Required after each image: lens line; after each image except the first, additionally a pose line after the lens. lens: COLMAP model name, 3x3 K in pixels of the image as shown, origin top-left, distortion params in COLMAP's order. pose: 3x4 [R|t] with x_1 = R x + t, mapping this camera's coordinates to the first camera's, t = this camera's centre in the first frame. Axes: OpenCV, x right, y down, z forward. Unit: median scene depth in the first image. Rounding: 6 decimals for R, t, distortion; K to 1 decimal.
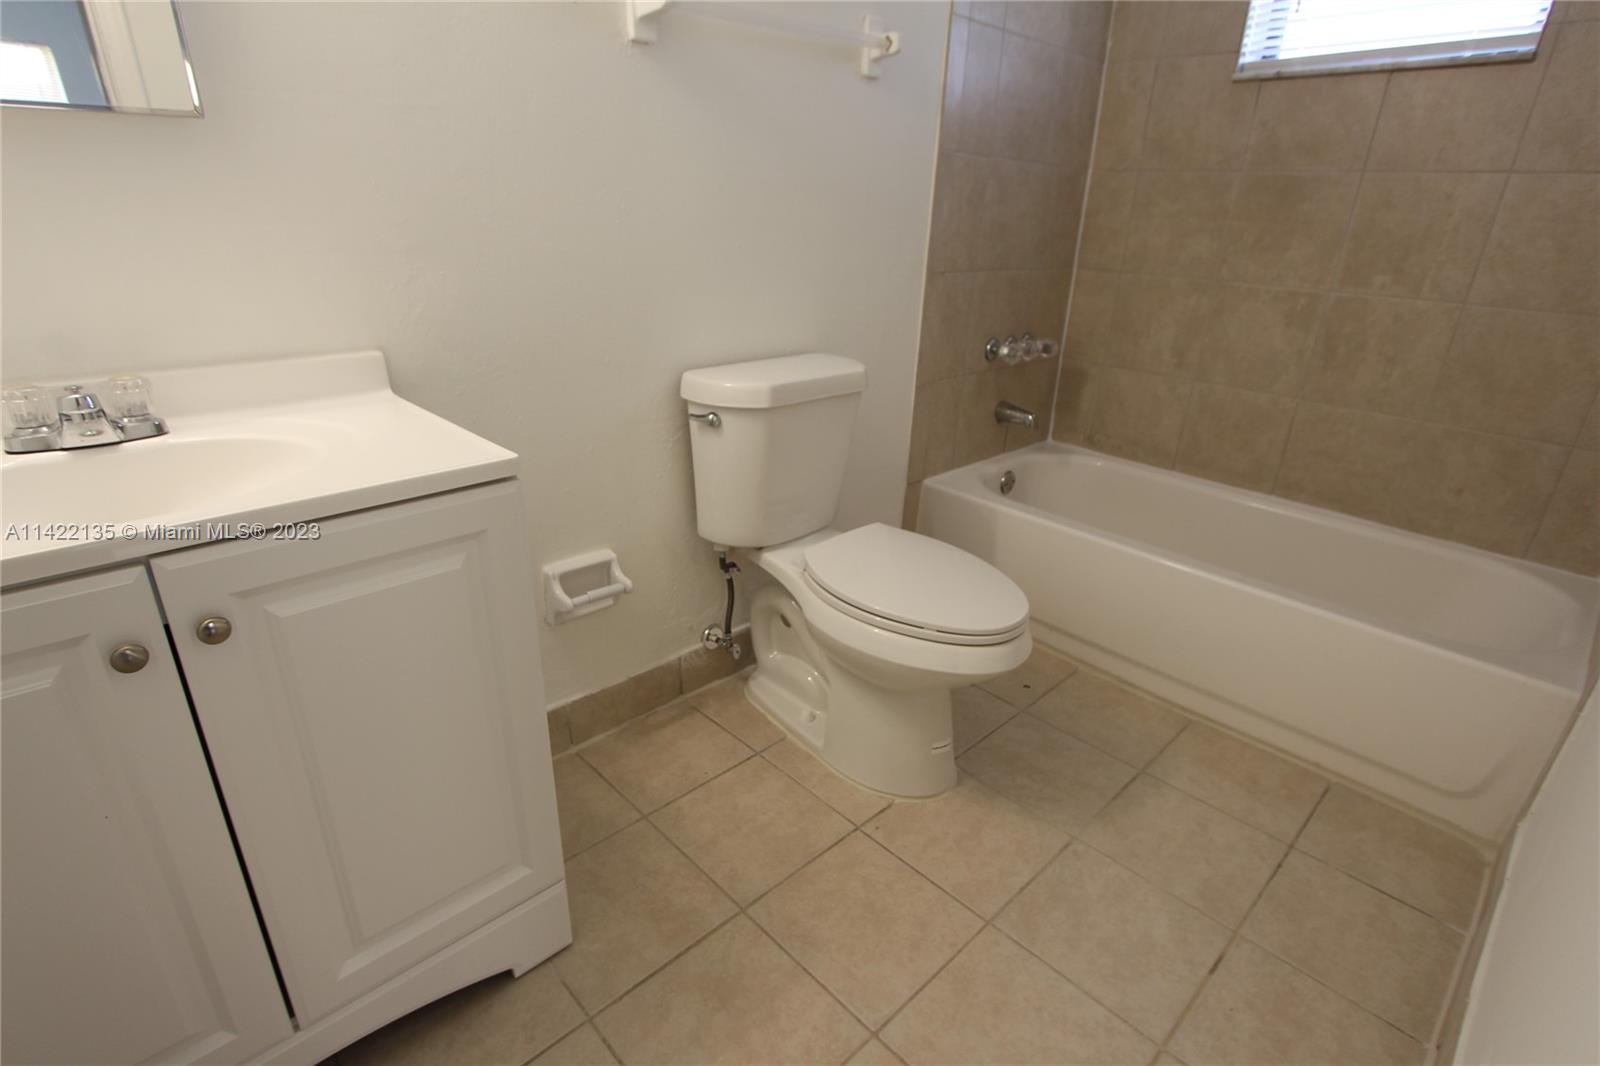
lens RADIAL K [[782.1, 0, 766.4], [0, 782.1, 524.9], [0, 0, 1]] dist [-0.020784, 0.002403]
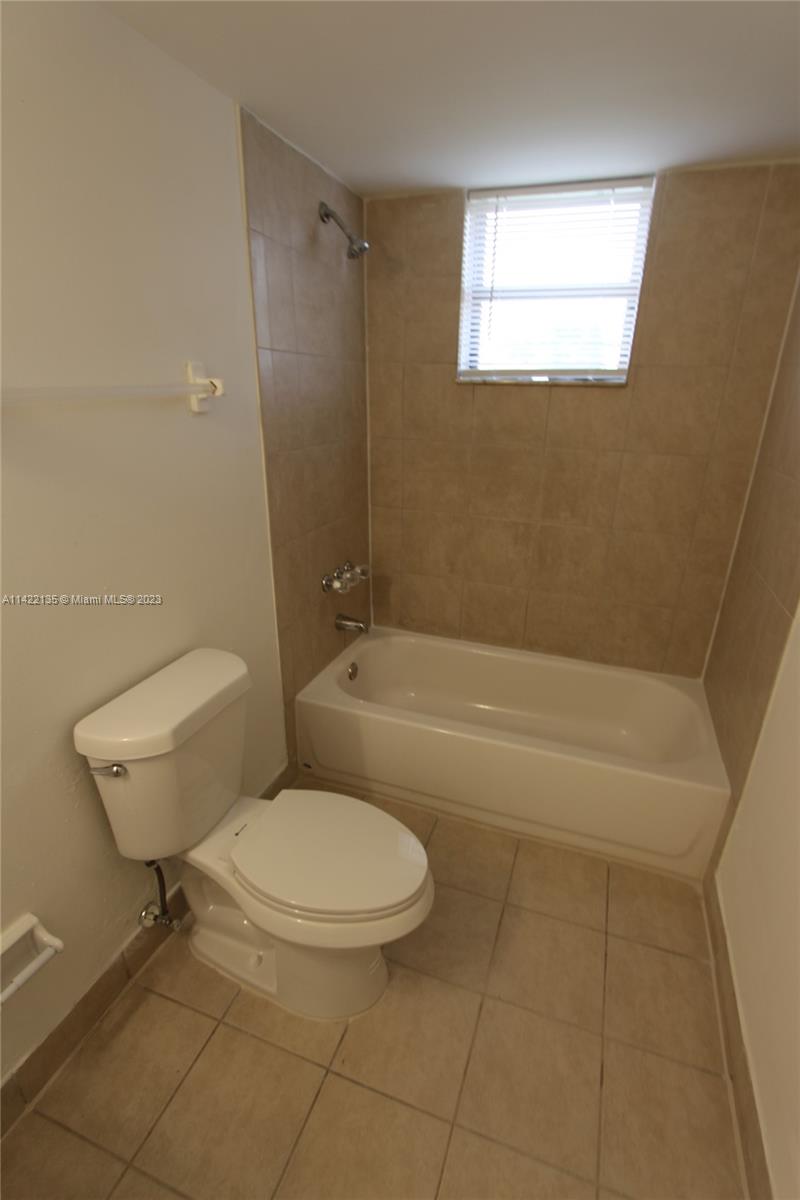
lens RADIAL K [[561.0, 0, 397.5], [0, 561.0, 605.2], [0, 0, 1]] dist [-0.024516, 0.005718]
pose [[0.886086, -0.187743, 0.423797, -0.009402], [0.188971, 0.981185, 0.039561, -0.256623], [-0.423251, 0.045031, 0.904893, 0.139232]]
